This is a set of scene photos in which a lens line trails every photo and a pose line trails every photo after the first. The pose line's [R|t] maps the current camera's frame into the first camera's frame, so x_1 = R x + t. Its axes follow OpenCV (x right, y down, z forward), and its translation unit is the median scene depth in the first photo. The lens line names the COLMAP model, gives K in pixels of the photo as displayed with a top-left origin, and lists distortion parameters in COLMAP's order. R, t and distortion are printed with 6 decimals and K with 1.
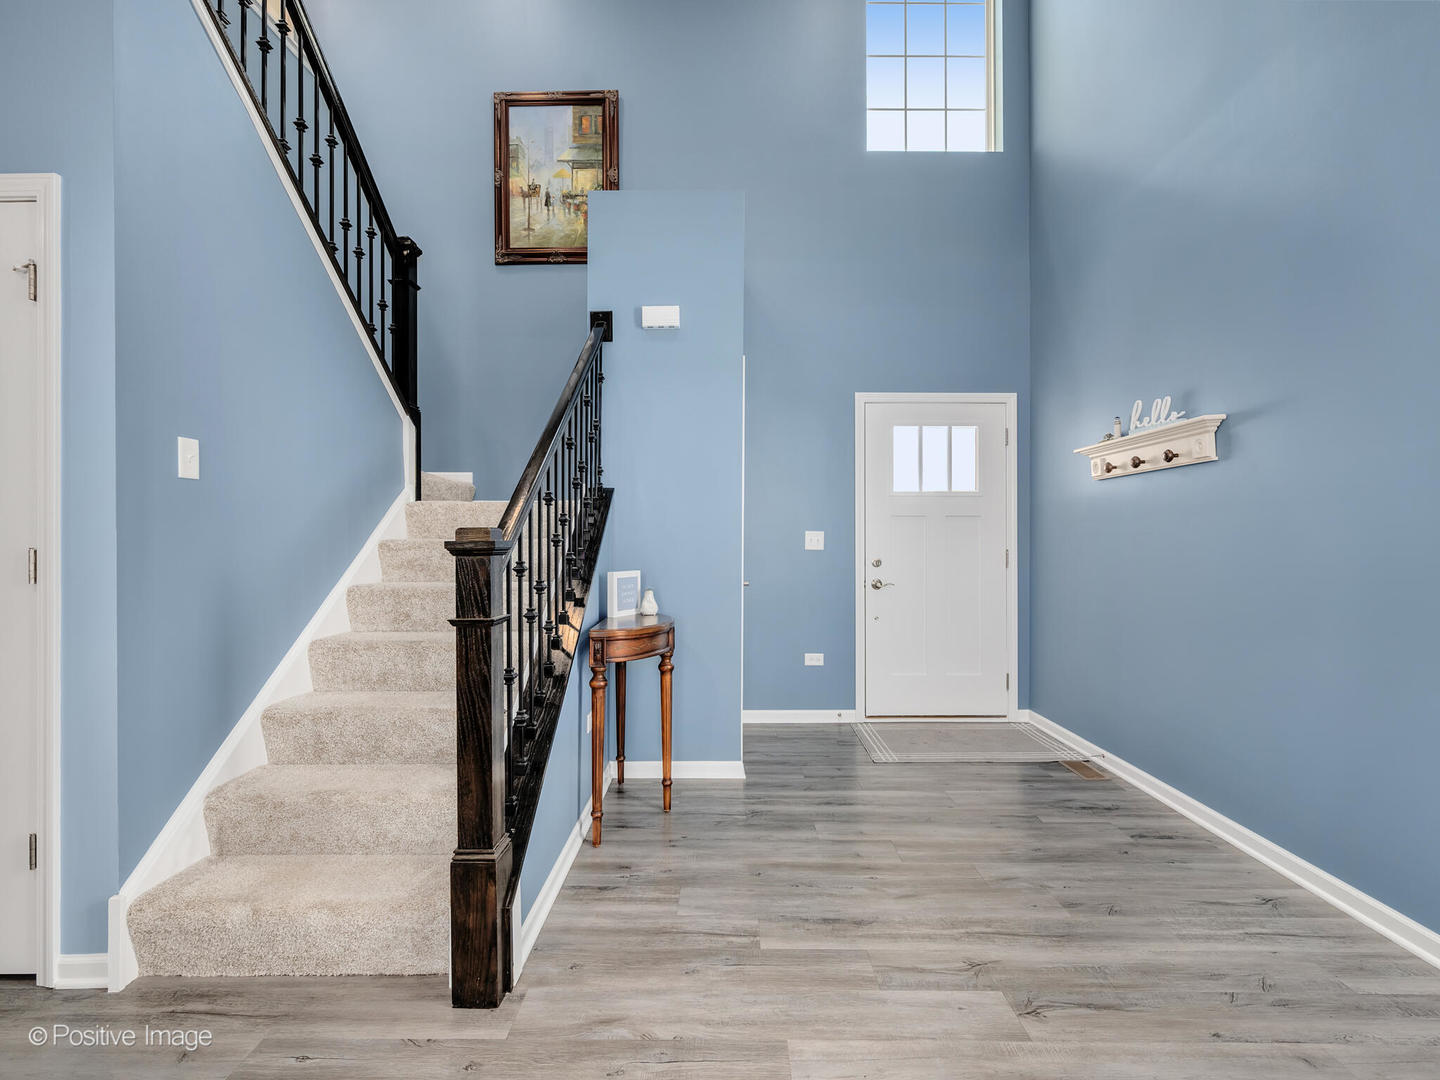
lens RADIAL K [[688.8, 0, 725.8], [0, 688.8, 536.8], [0, 0, 1]] dist [-0.002524, -0.000140]
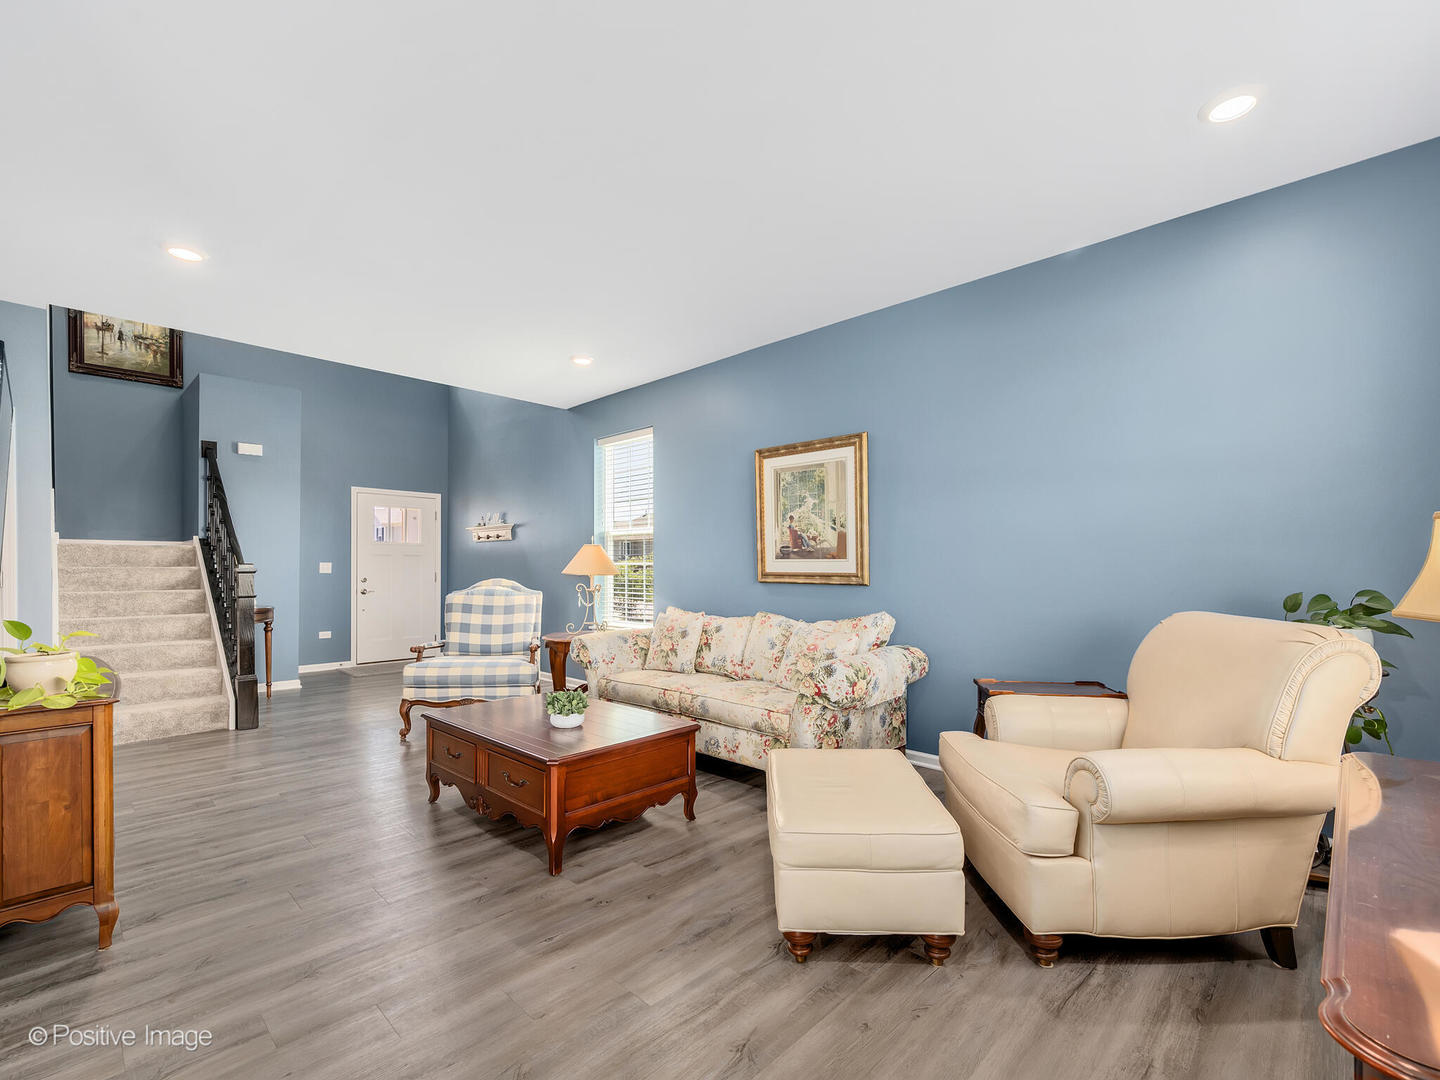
lens RADIAL K [[651.1, 0, 725.1], [0, 651.1, 568.4], [0, 0, 1]] dist [0.000896, -0.000049]
pose [[0.693133, 0.001798, 0.720807, -0.367178], [-0.006621, 0.999971, 0.003873, -0.006384], [-0.720779, -0.007457, 0.693125, -0.904335]]
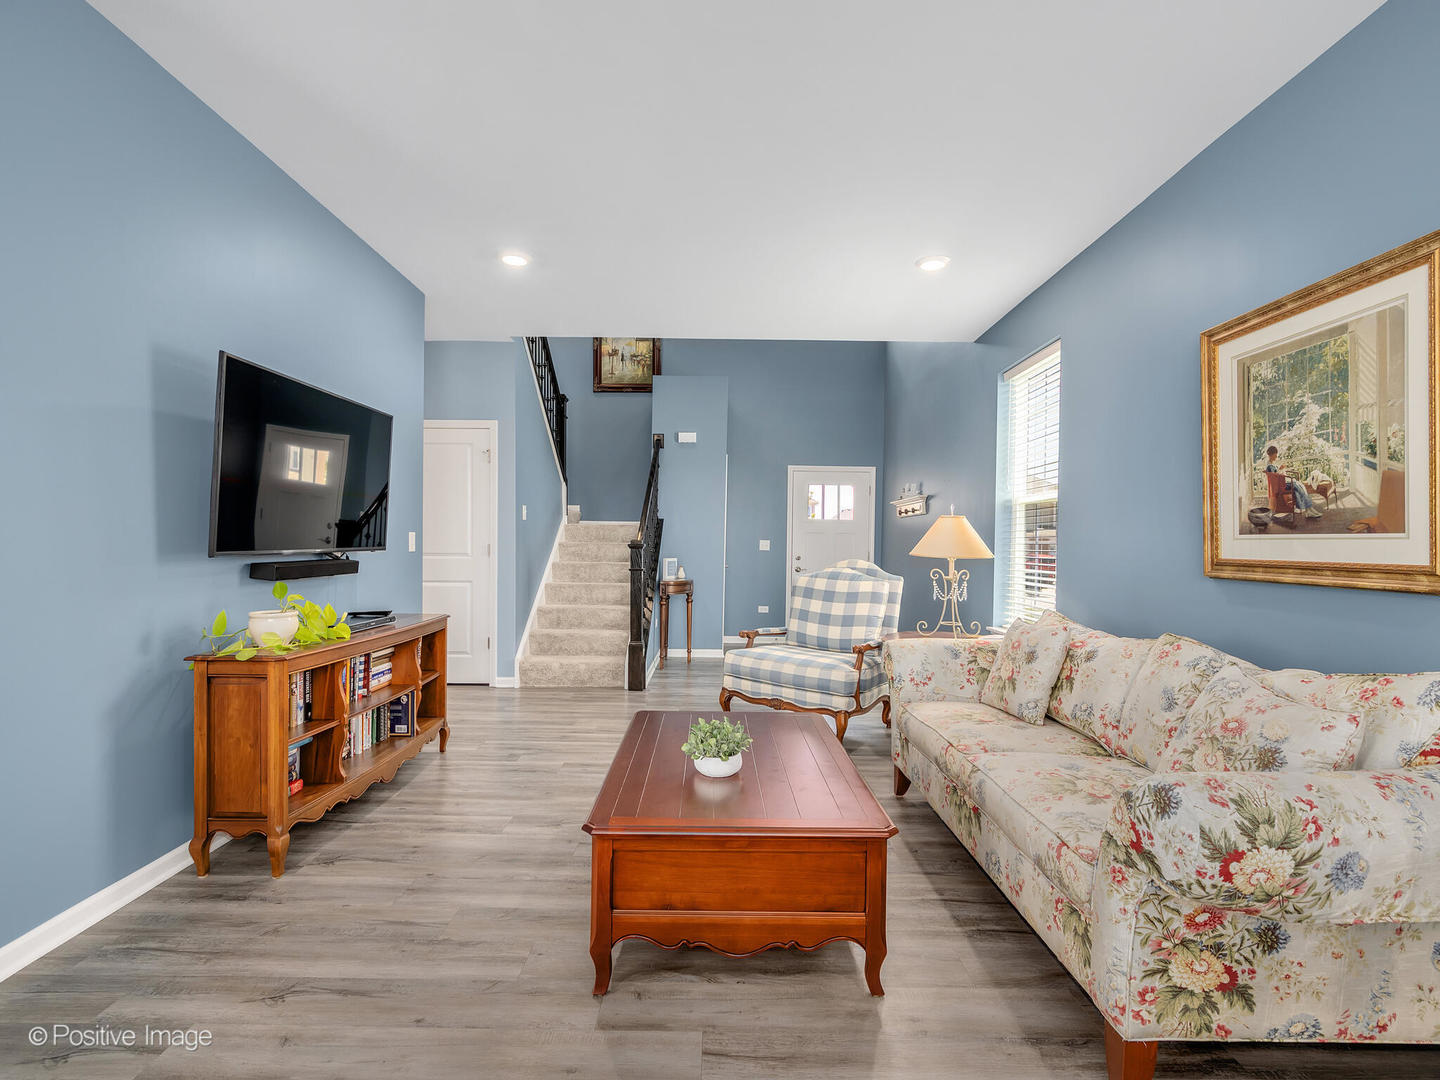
lens RADIAL K [[670.1, 0, 714.1], [0, 670.1, 553.2], [0, 0, 1]] dist [0.001016, 0.000570]
pose [[0.999881, 0.015132, -0.003045, -0.001163], [-0.015070, 0.999697, 0.019447, -0.006442], [0.003339, -0.019398, 0.999806, -0.800284]]
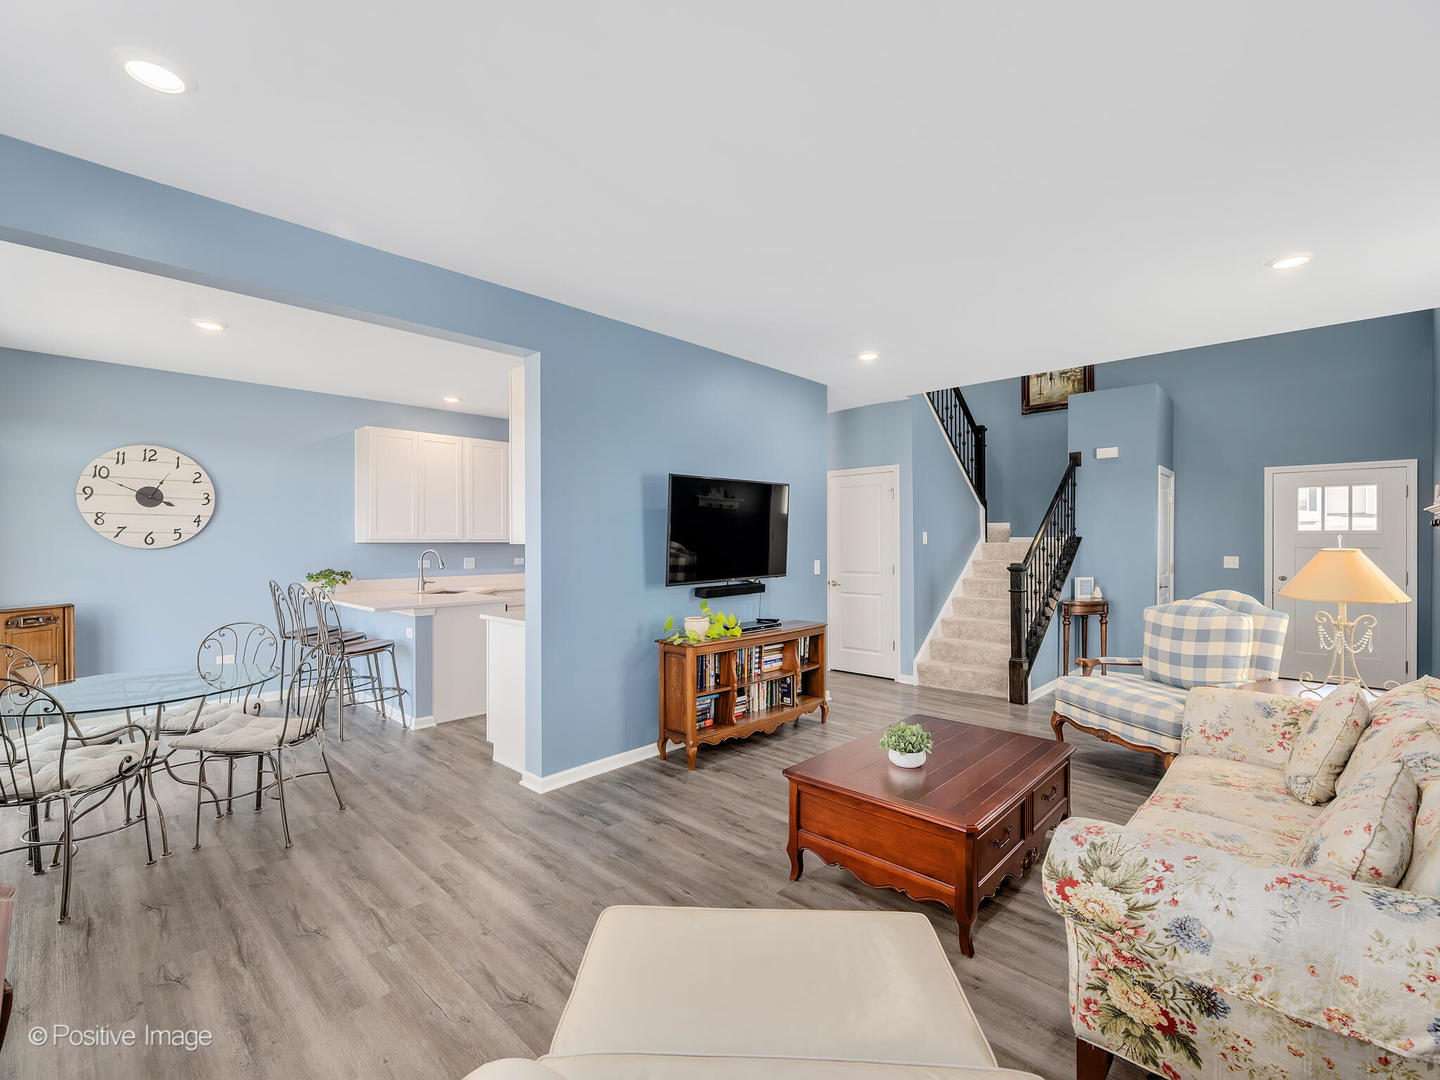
lens RADIAL K [[642.6, 0, 724.4], [0, 642.6, 539.8], [0, 0, 1]] dist [0.000483, 0.000206]
pose [[0.727425, 0.000696, -0.686187, 0.296041], [0.003743, 0.999981, 0.004982, -0.058227], [0.686177, -0.006192, 0.727408, -0.888537]]
